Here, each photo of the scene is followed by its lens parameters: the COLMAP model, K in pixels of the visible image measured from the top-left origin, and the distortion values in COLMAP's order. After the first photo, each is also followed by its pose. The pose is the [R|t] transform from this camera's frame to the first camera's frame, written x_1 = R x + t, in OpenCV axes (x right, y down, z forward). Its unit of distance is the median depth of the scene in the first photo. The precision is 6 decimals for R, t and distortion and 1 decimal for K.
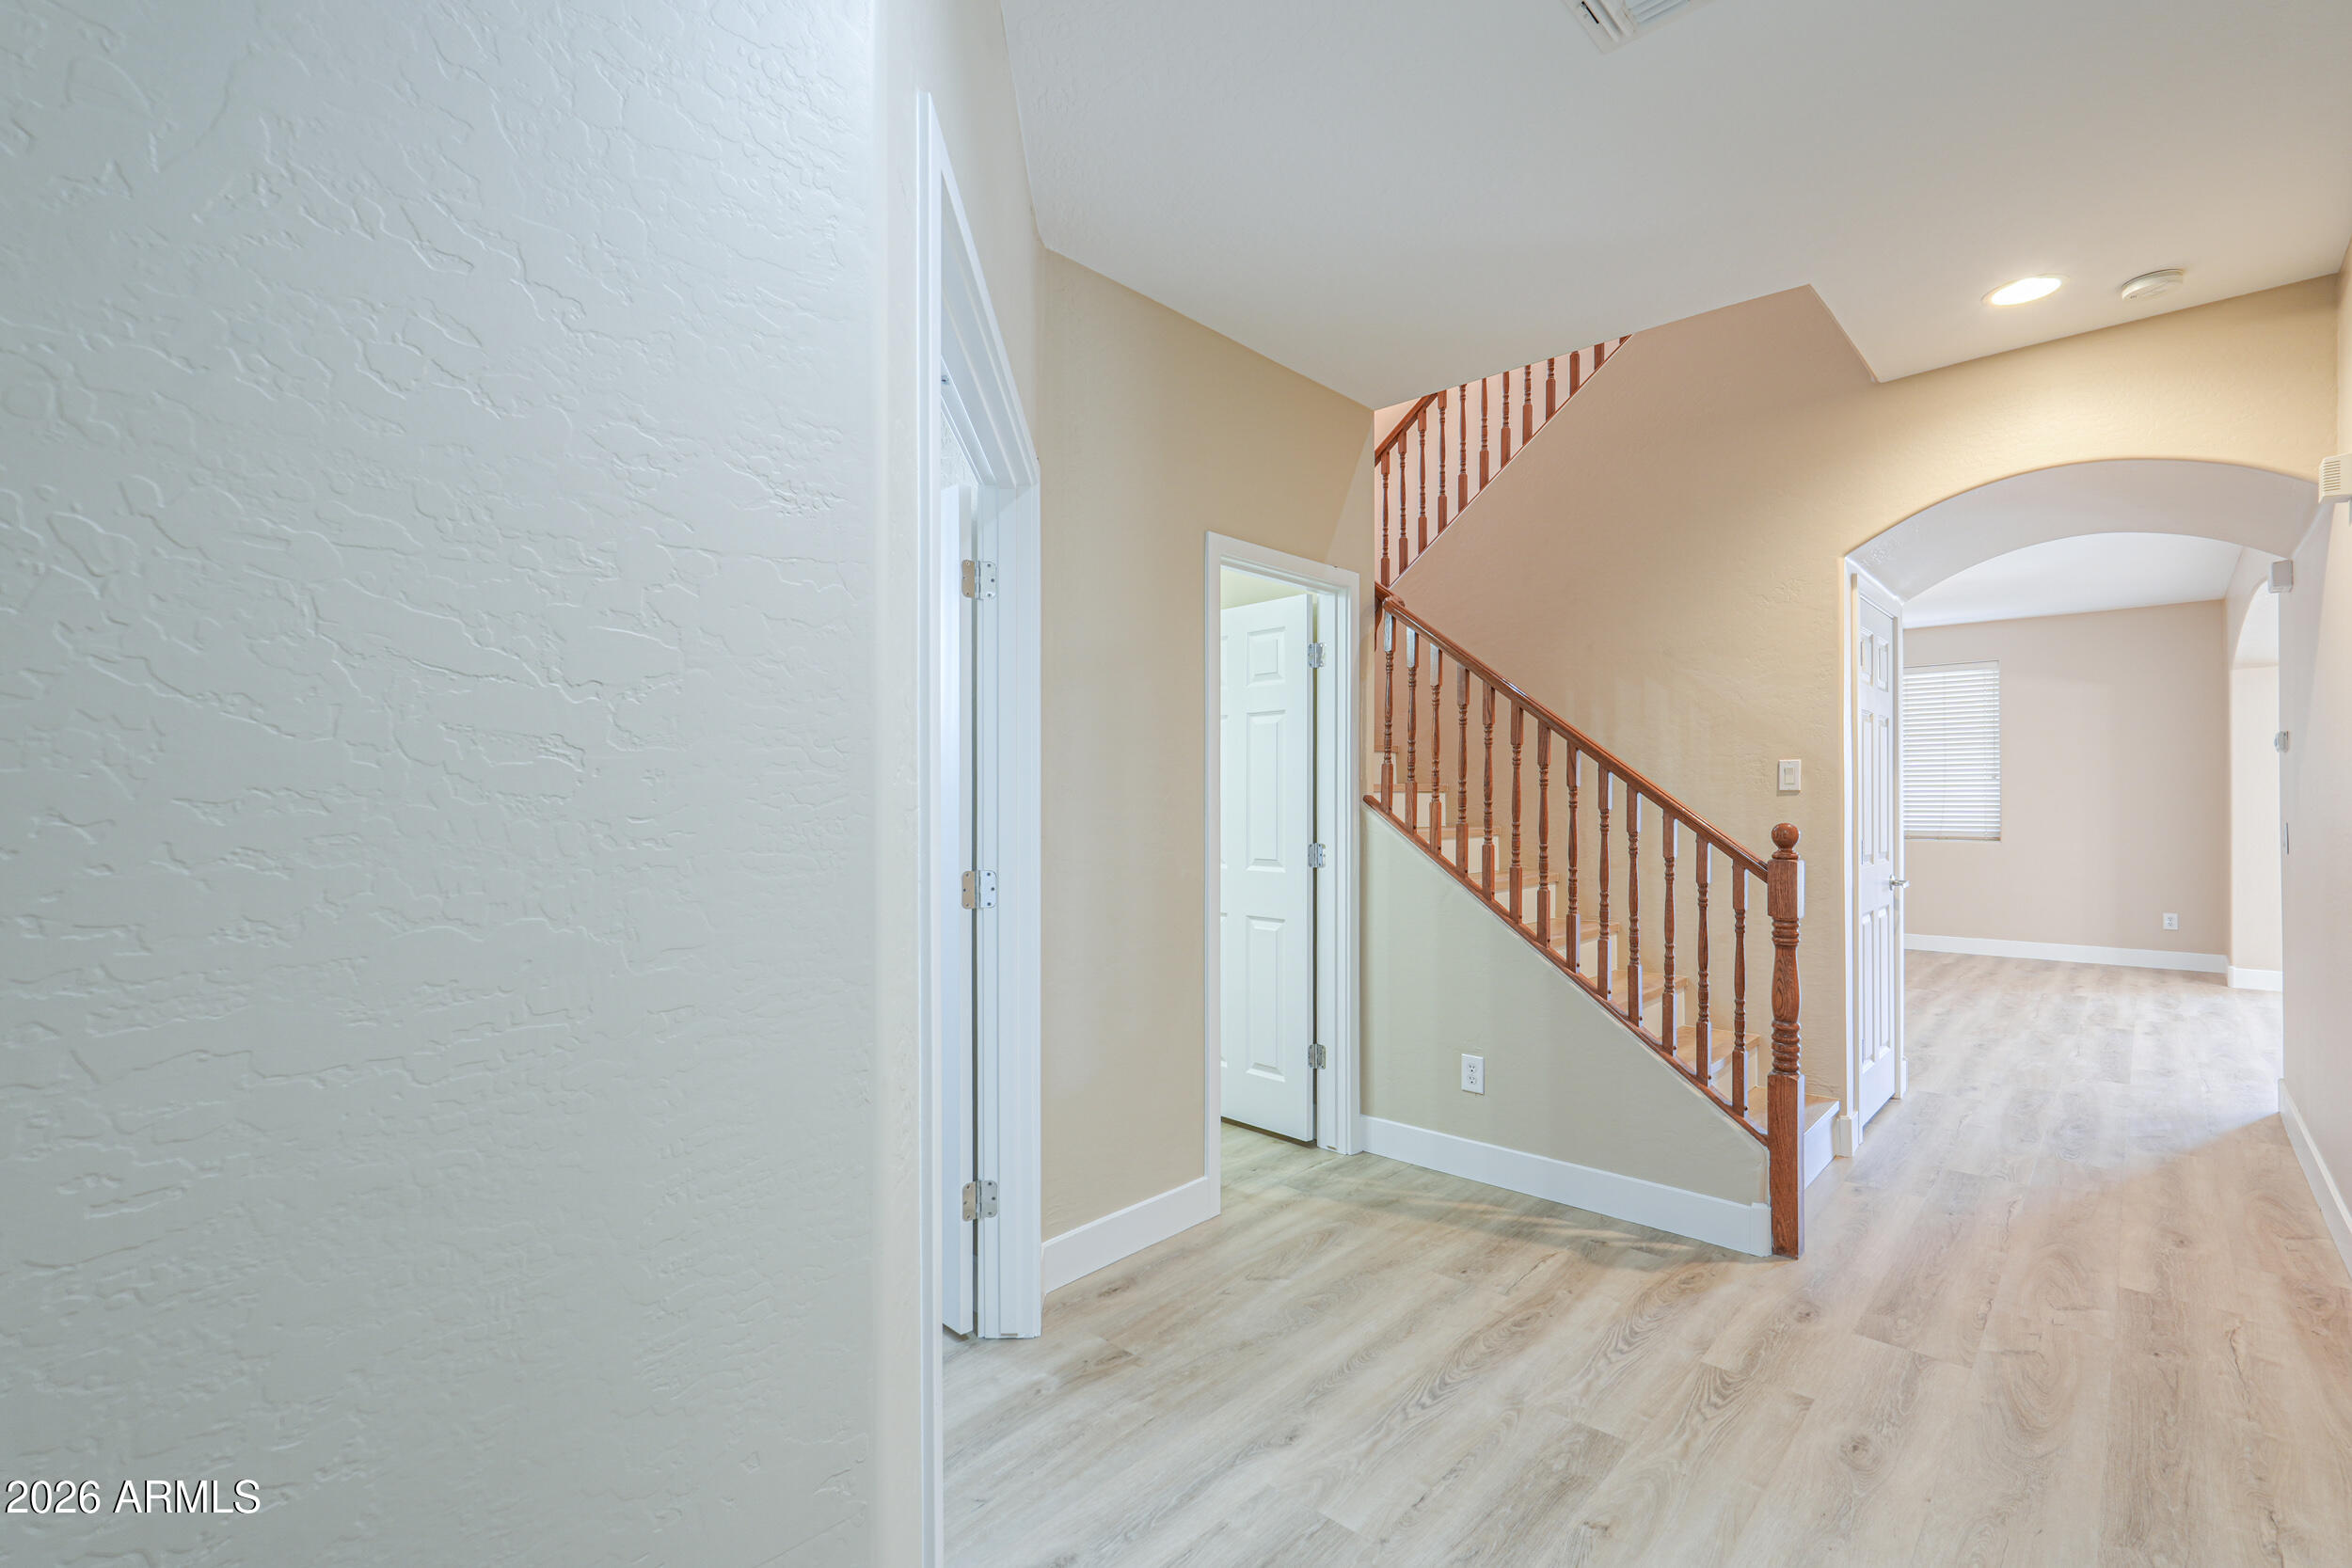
lens RADIAL K [[1044.9, 0, 1162.3], [0, 1044.9, 790.4], [0, 0, 1]] dist [-0.000699, -0.000959]
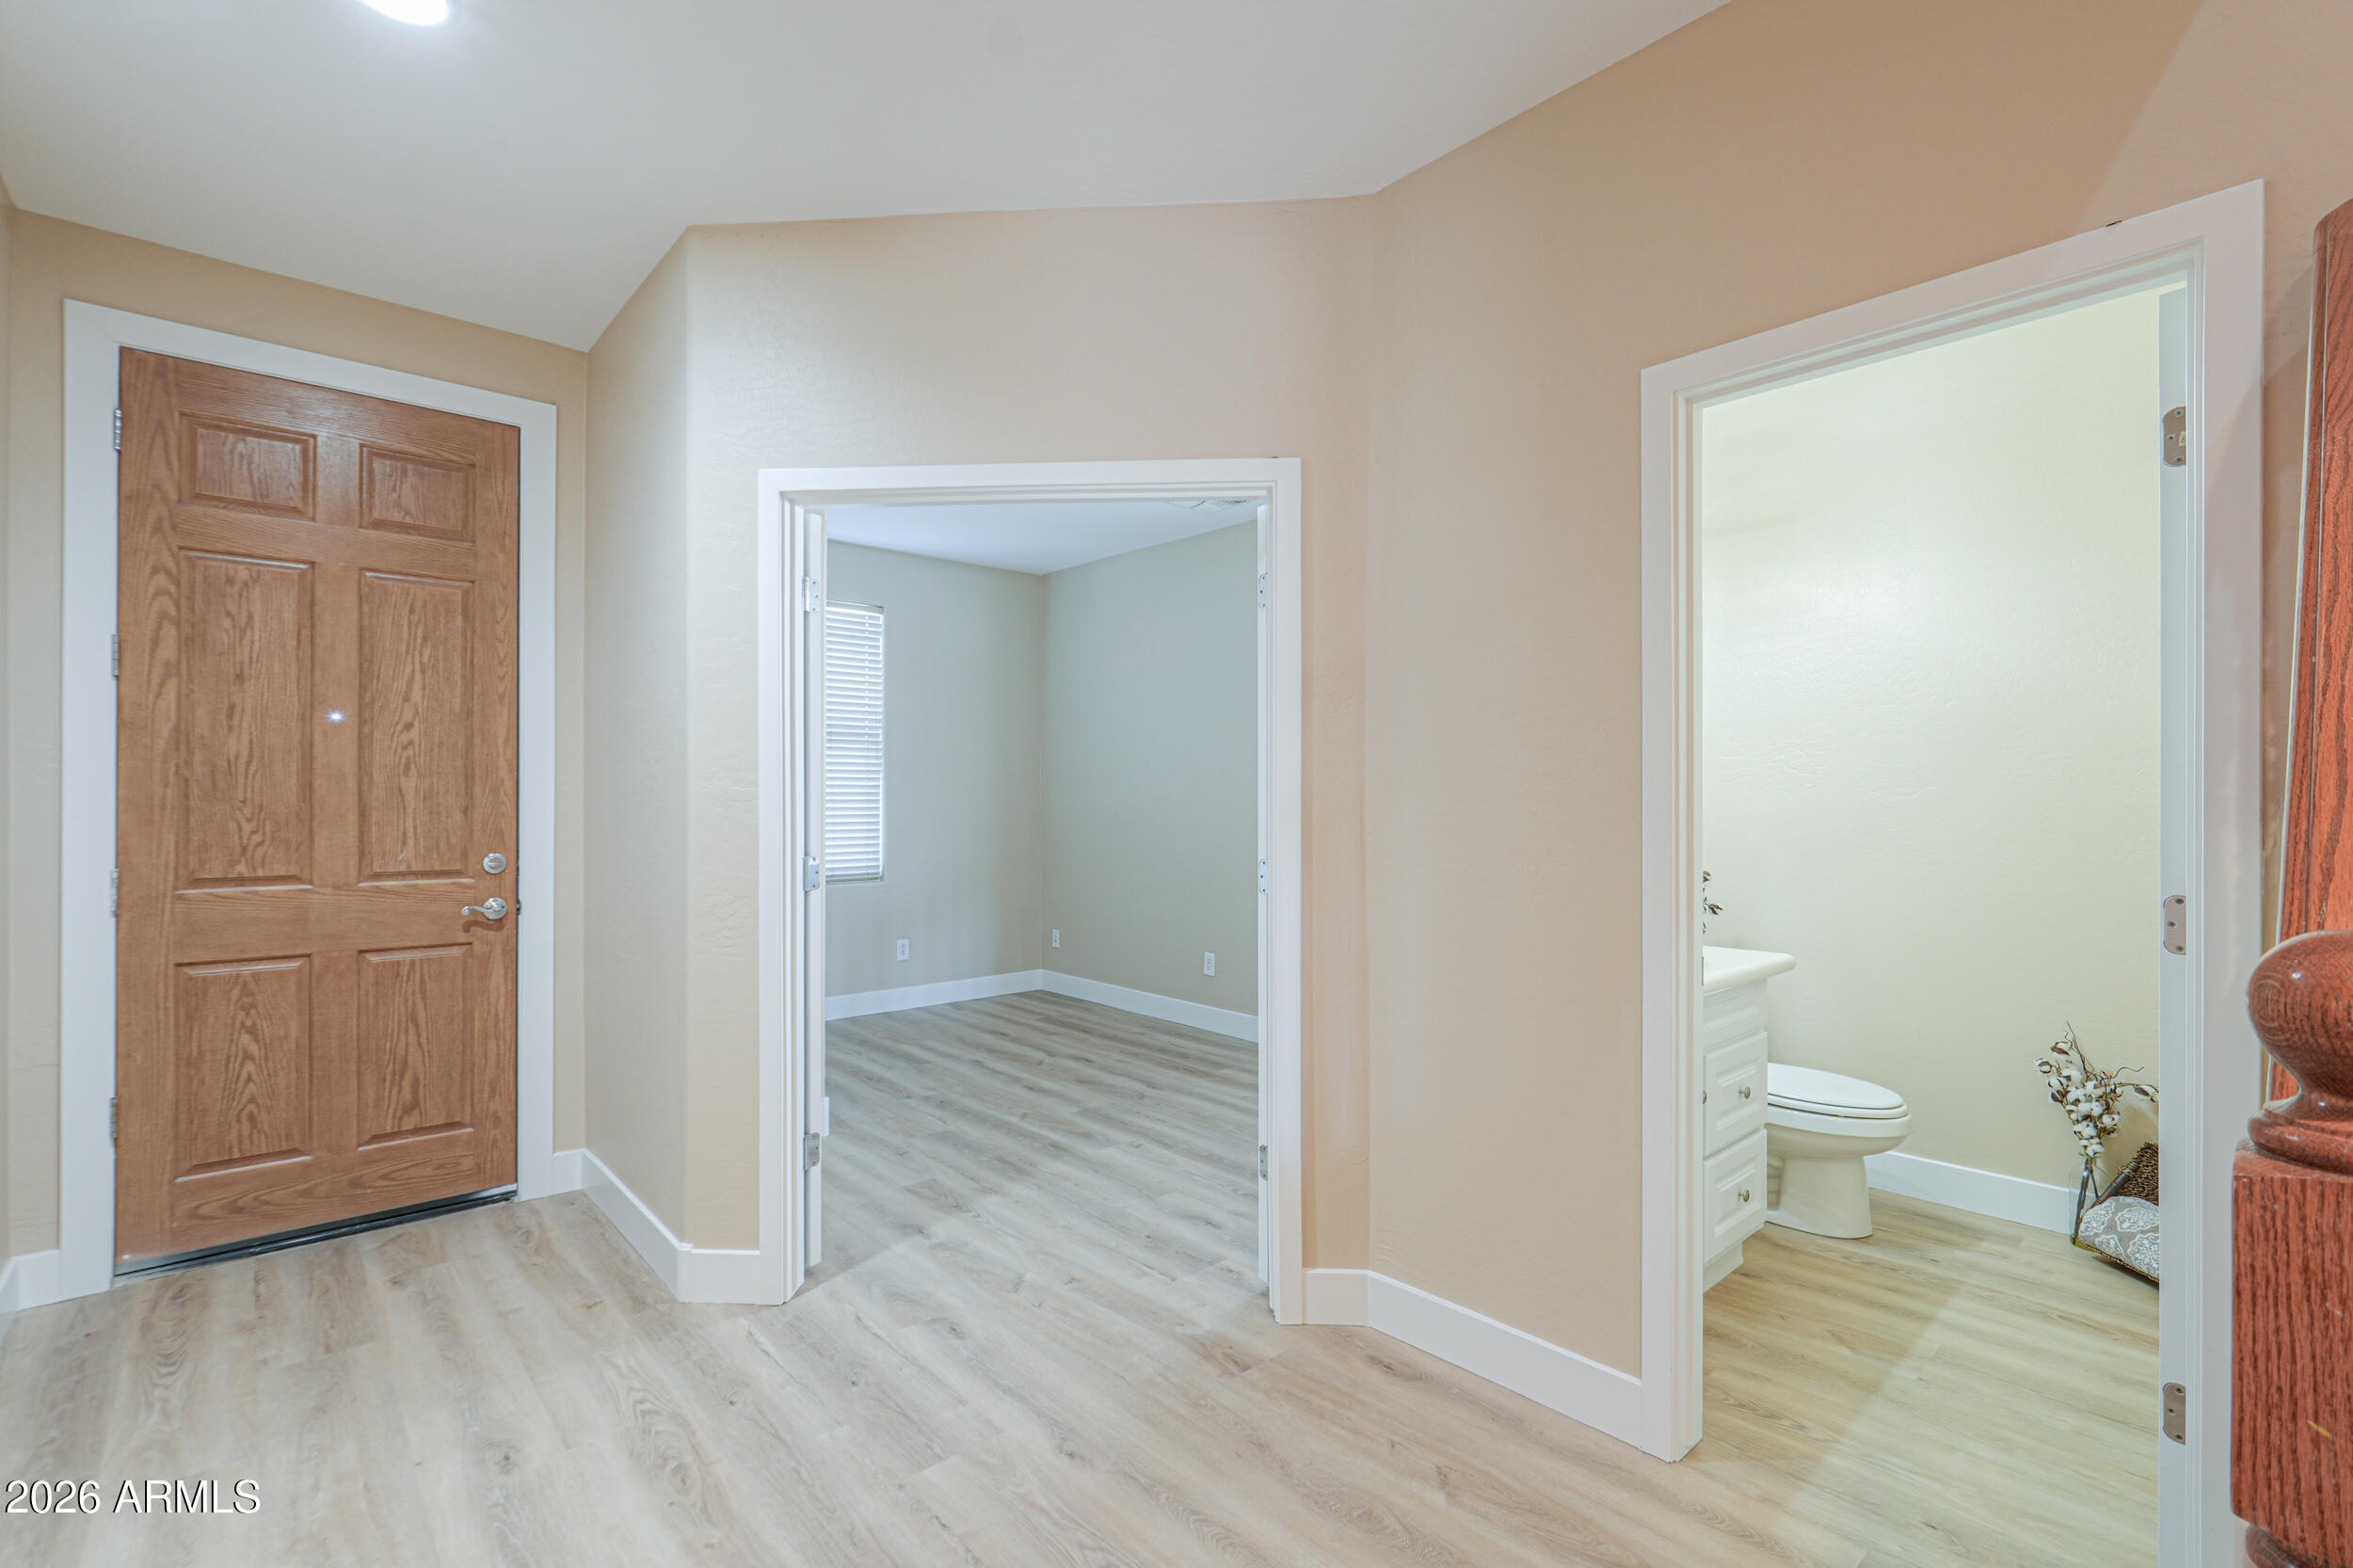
lens RADIAL K [[1045.5, 0, 1161.4], [0, 1045.5, 792.5], [0, 0, 1]] dist [-0.000699, -0.000959]
pose [[-0.086808, -0.007048, -0.996200, 0.889090], [0.009614, 0.999922, -0.007912, 0.015367], [0.996179, -0.010264, -0.086734, 0.966143]]
